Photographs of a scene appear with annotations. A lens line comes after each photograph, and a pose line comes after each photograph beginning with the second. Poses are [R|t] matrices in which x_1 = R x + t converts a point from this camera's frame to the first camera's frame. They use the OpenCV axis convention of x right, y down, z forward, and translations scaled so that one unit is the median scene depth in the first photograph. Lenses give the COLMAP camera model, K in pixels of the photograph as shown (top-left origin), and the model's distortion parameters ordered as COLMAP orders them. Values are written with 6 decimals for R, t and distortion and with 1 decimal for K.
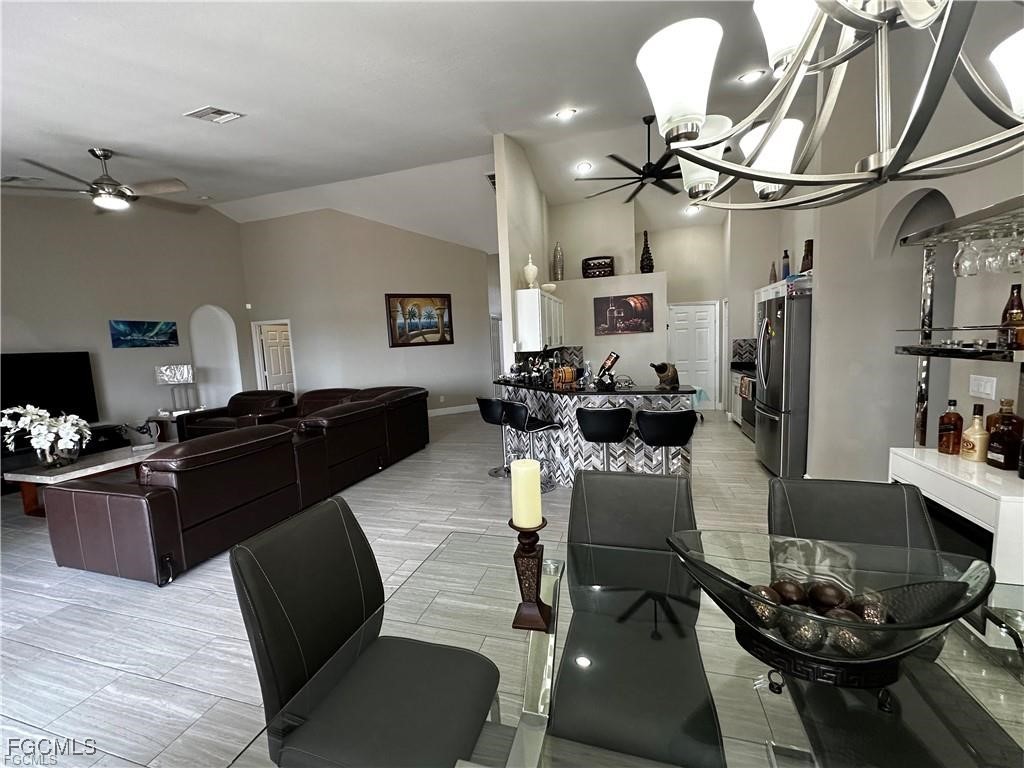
lens RADIAL K [[406.8, 0, 514.8], [0, 406.8, 381.8], [0, 0, 1]] dist [-0.004466, 0.001061]
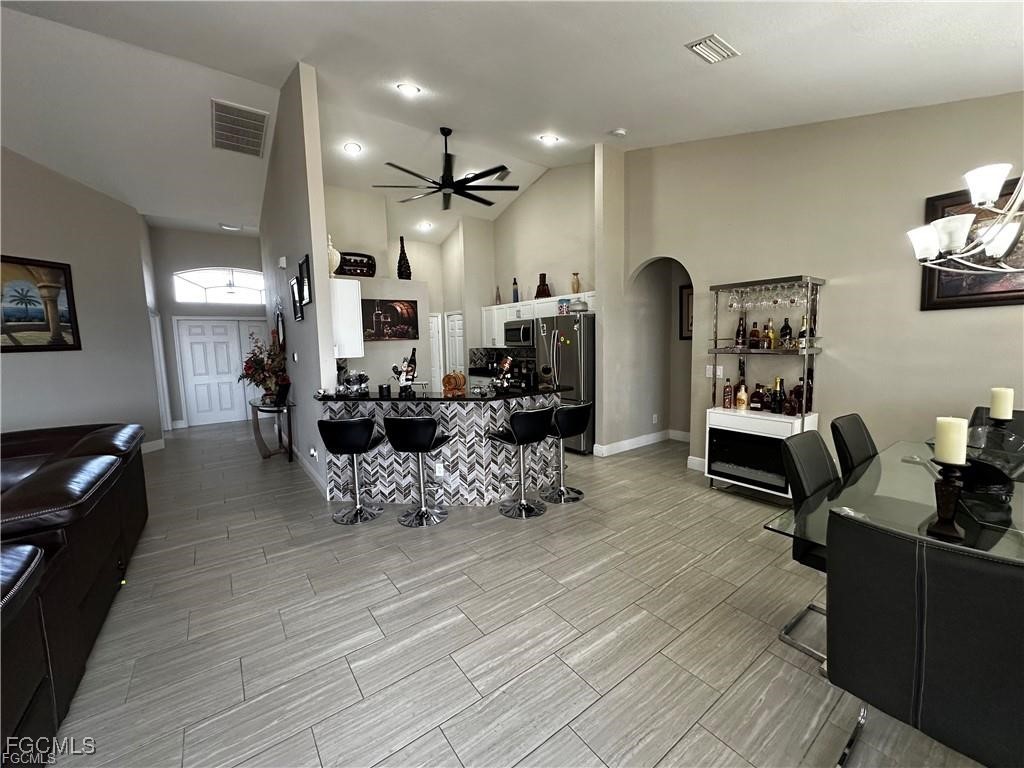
lens RADIAL K [[406.8, 0, 510.8], [0, 406.8, 382.7], [0, 0, 1]] dist [-0.004466, 0.001061]
pose [[0.619742, -0.049798, 0.783224, -0.457293], [0.073163, 0.997305, 0.005517, -0.008170], [-0.781388, 0.053883, 0.621715, 0.307175]]
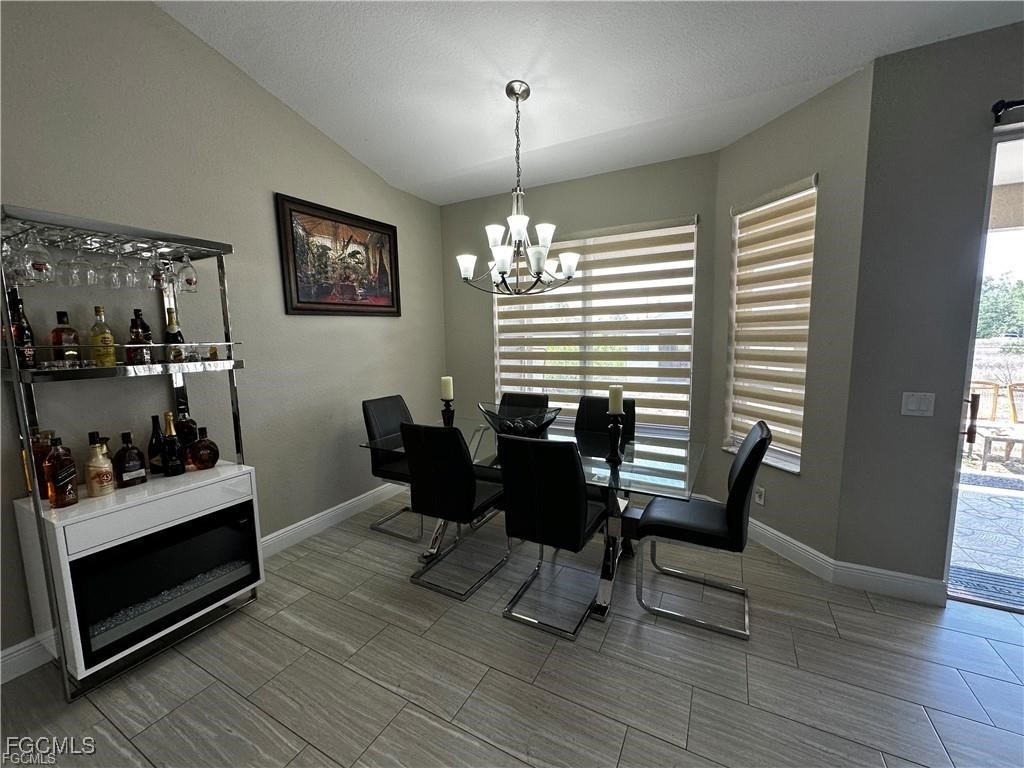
lens RADIAL K [[406.8, 0, 513.3], [0, 406.8, 381.6], [0, 0, 1]] dist [-0.004466, 0.001061]
pose [[-0.975798, 0.037276, 0.215473, 0.026128], [0.081216, 0.976662, 0.198836, -0.069435], [-0.203032, 0.211523, -0.956052, 0.748957]]
